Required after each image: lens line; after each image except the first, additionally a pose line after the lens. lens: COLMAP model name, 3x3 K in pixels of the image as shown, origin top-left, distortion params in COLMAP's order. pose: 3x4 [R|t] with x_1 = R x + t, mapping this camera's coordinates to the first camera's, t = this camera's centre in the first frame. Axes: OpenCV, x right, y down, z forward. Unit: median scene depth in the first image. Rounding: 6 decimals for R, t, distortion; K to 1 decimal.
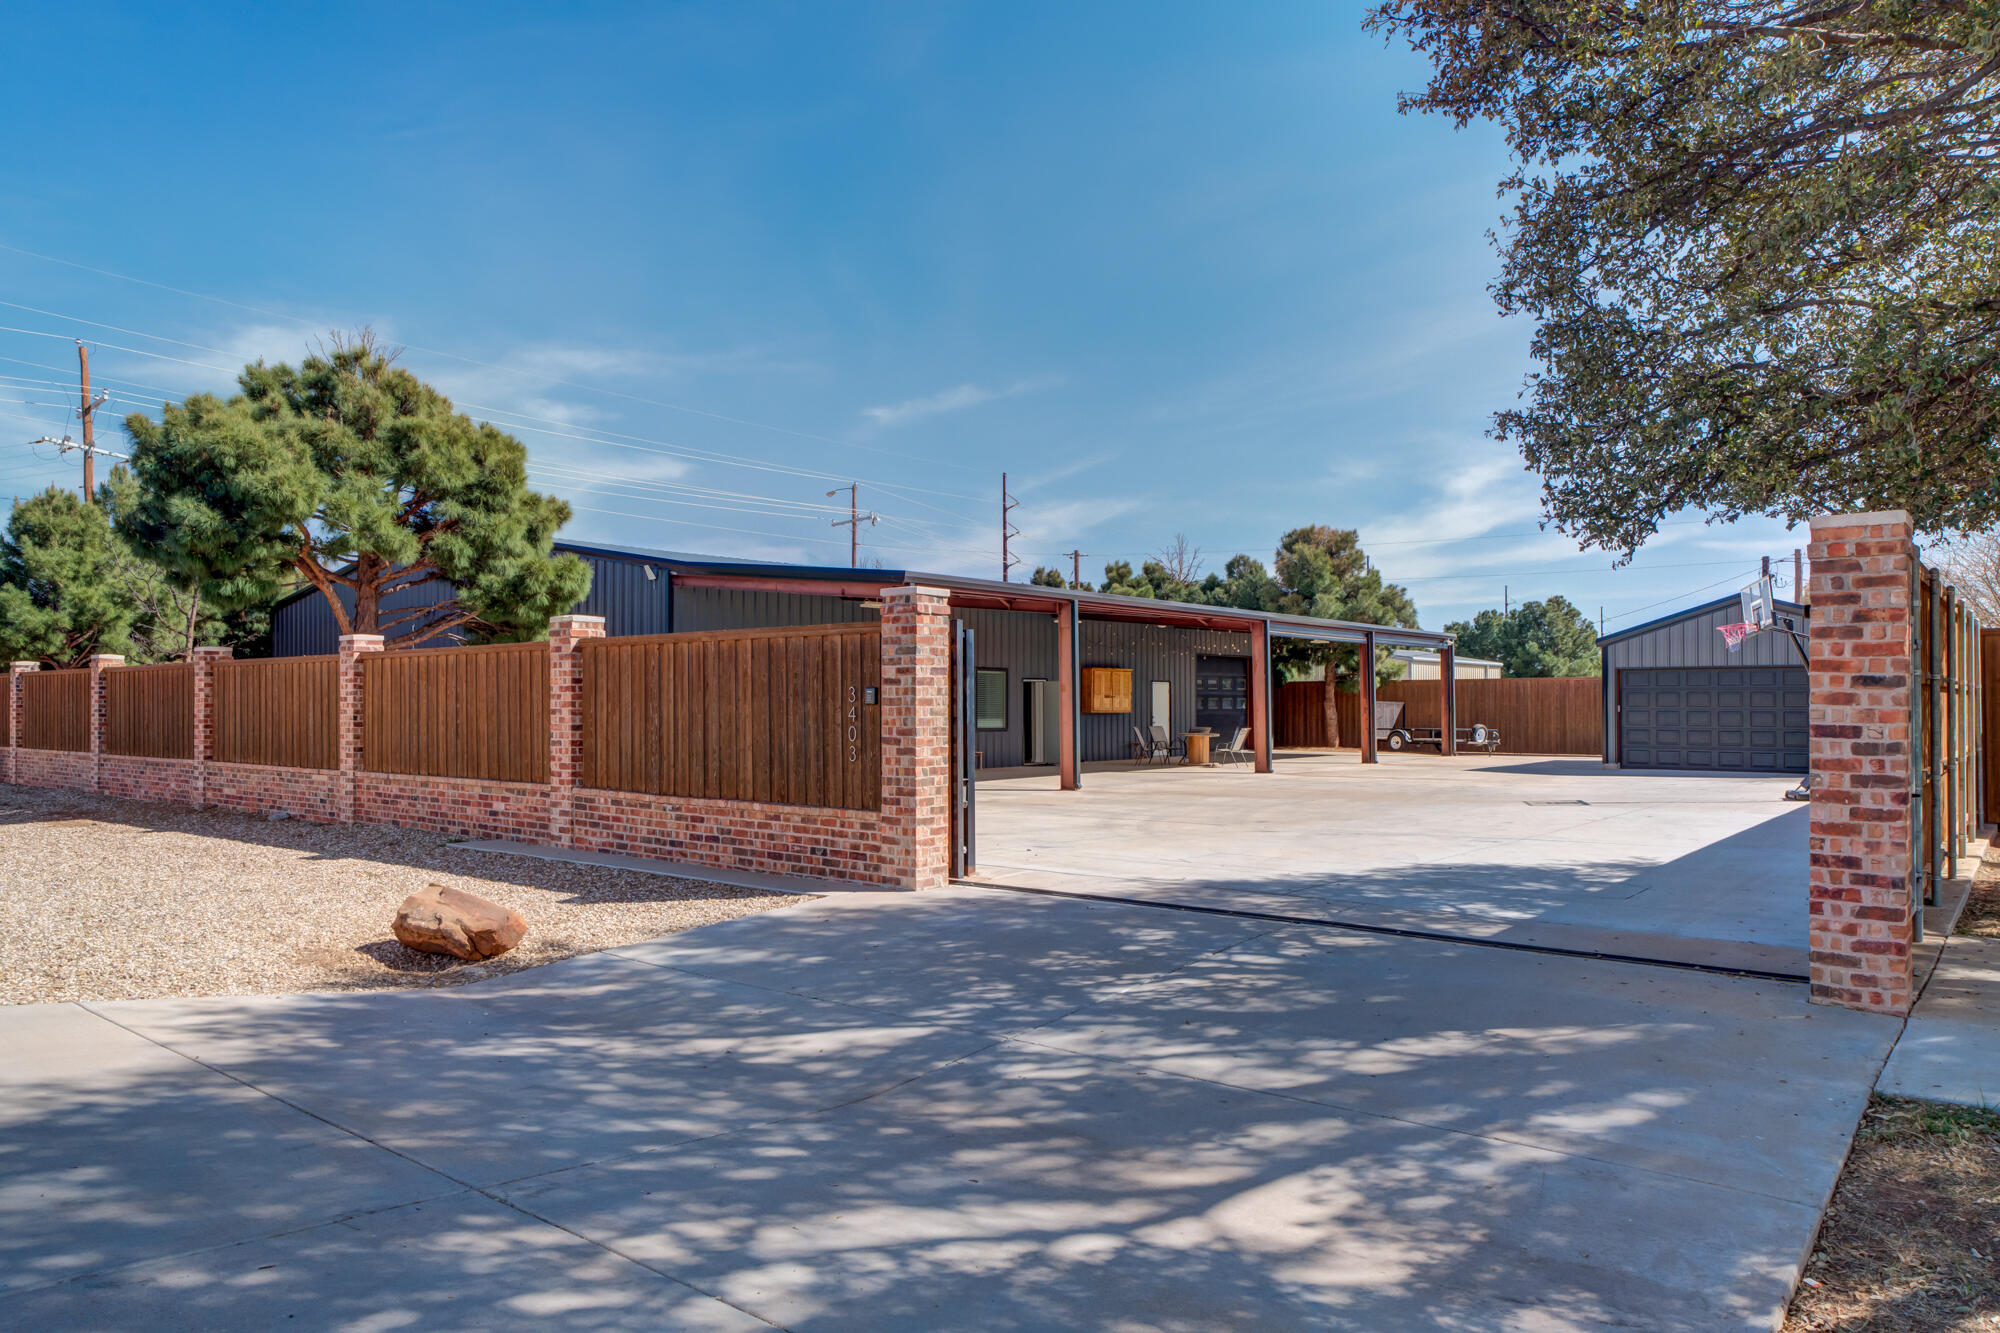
lens RADIAL K [[1332.7, 0, 999.9], [0, 1332.7, 680.6], [0, 0, 1]] dist [-0.032049, 0.014746]
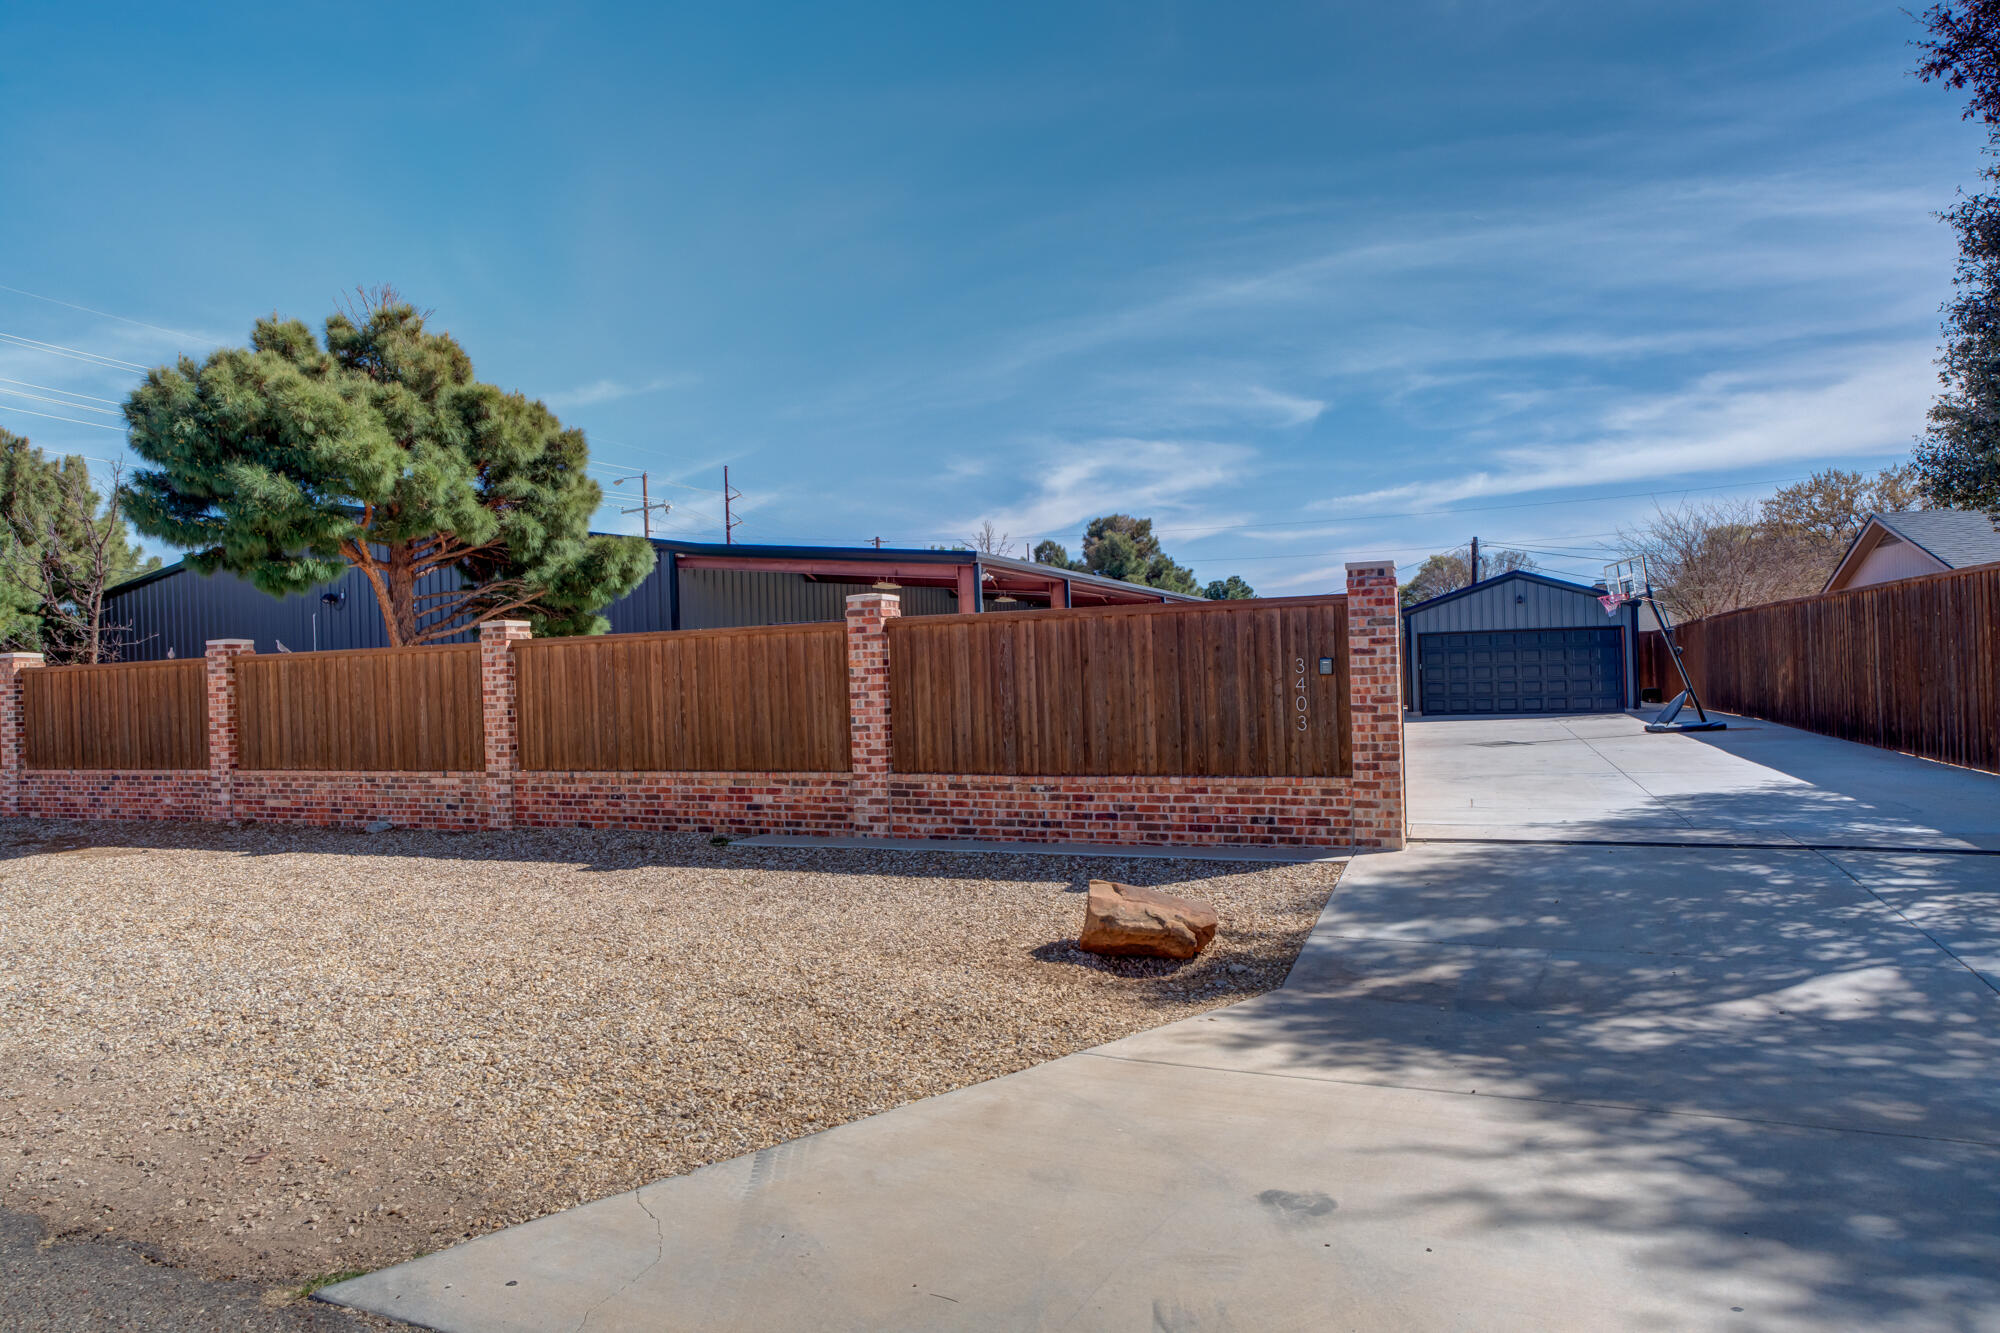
lens RADIAL K [[1198.8, 0, 999.1], [0, 1198.8, 664.3], [0, 0, 1]] dist [-0.032308, 0.004655]
pose [[0.956556, -0.028486, 0.290153, -0.399637], [0.026706, 0.999592, 0.010091, -0.004111], [-0.290322, -0.001904, 0.956927, 0.121966]]
